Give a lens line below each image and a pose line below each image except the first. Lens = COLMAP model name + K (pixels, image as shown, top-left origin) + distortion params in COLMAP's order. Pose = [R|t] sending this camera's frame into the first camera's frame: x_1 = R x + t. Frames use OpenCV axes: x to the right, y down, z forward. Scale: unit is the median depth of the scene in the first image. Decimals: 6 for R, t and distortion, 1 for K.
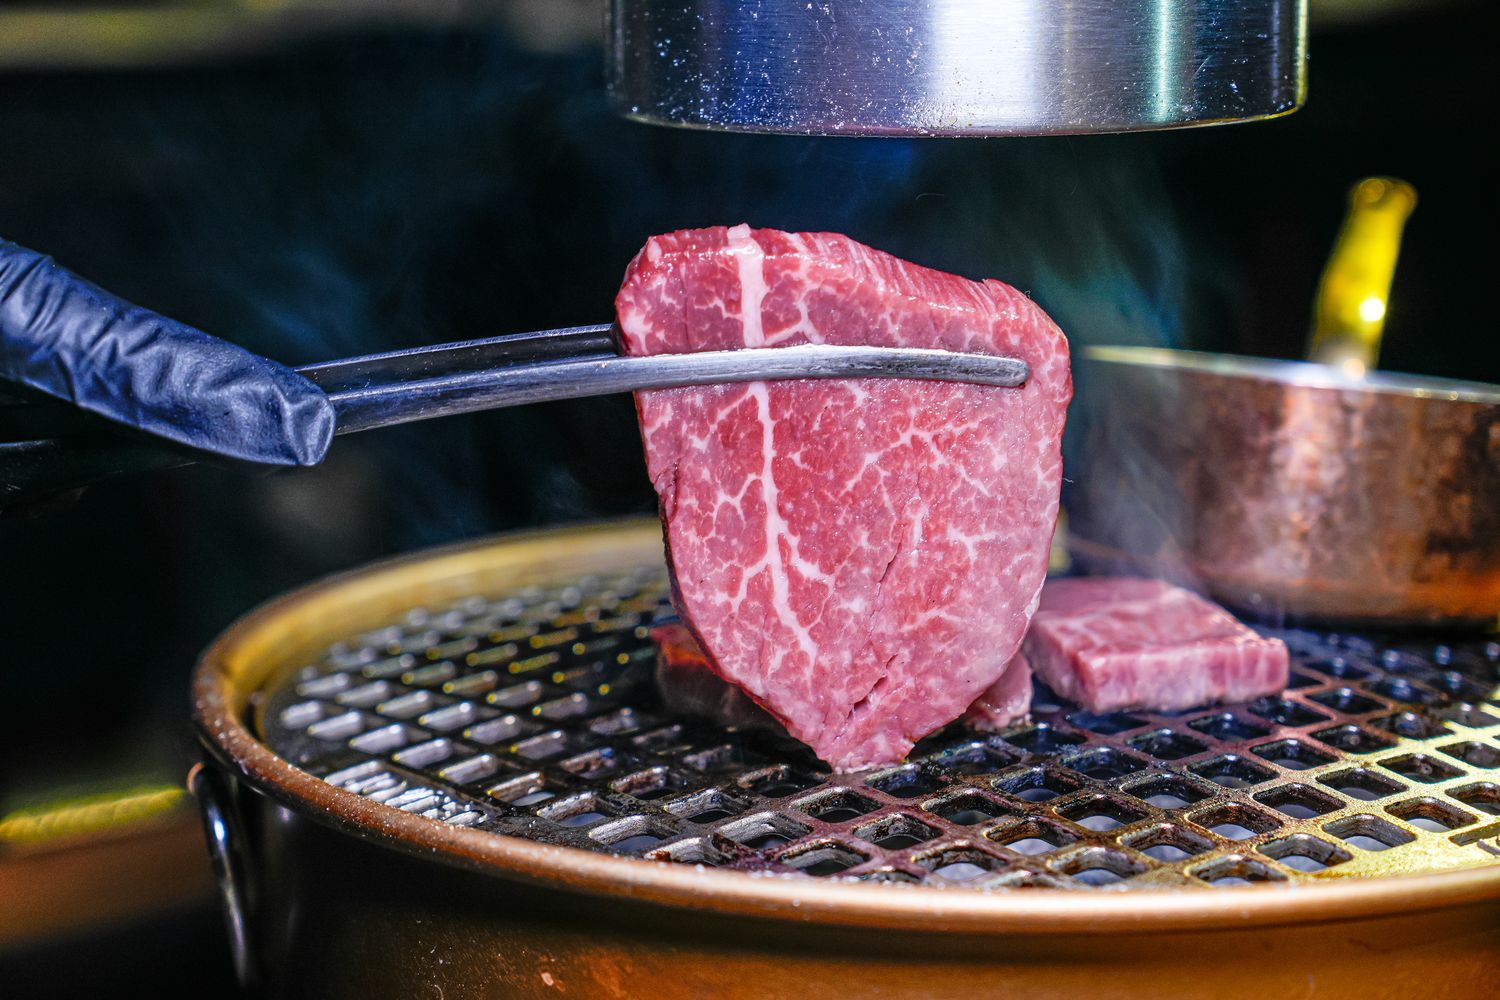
lens RADIAL K [[3170.7, 0, 750.7], [0, 3170.7, 501.0], [0, 0, 1]] dist [-0.281527, 0.000000]
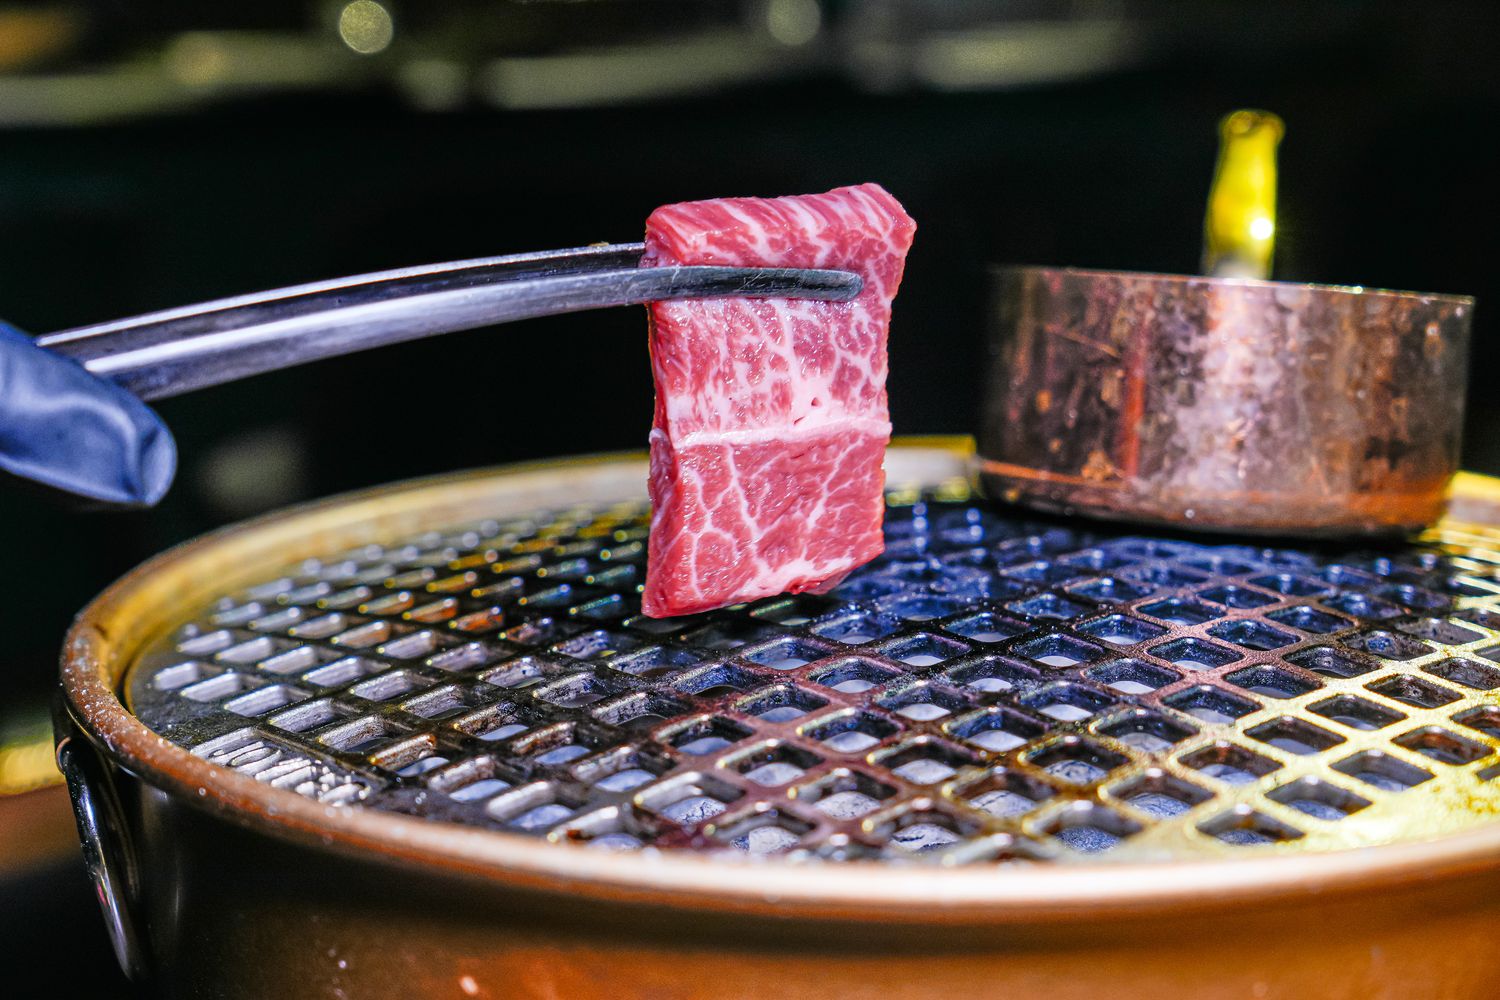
lens RADIAL K [[2388.7, 0, 753.1], [0, 2388.7, 486.3], [0, 0, 1]] dist [-0.021907, 0.000000]
pose [[0.998084, -0.036220, 0.050168, -0.007185], [0.035958, 0.999335, 0.006109, 0.014712], [-0.050355, -0.004294, 0.998722, 0.309361]]
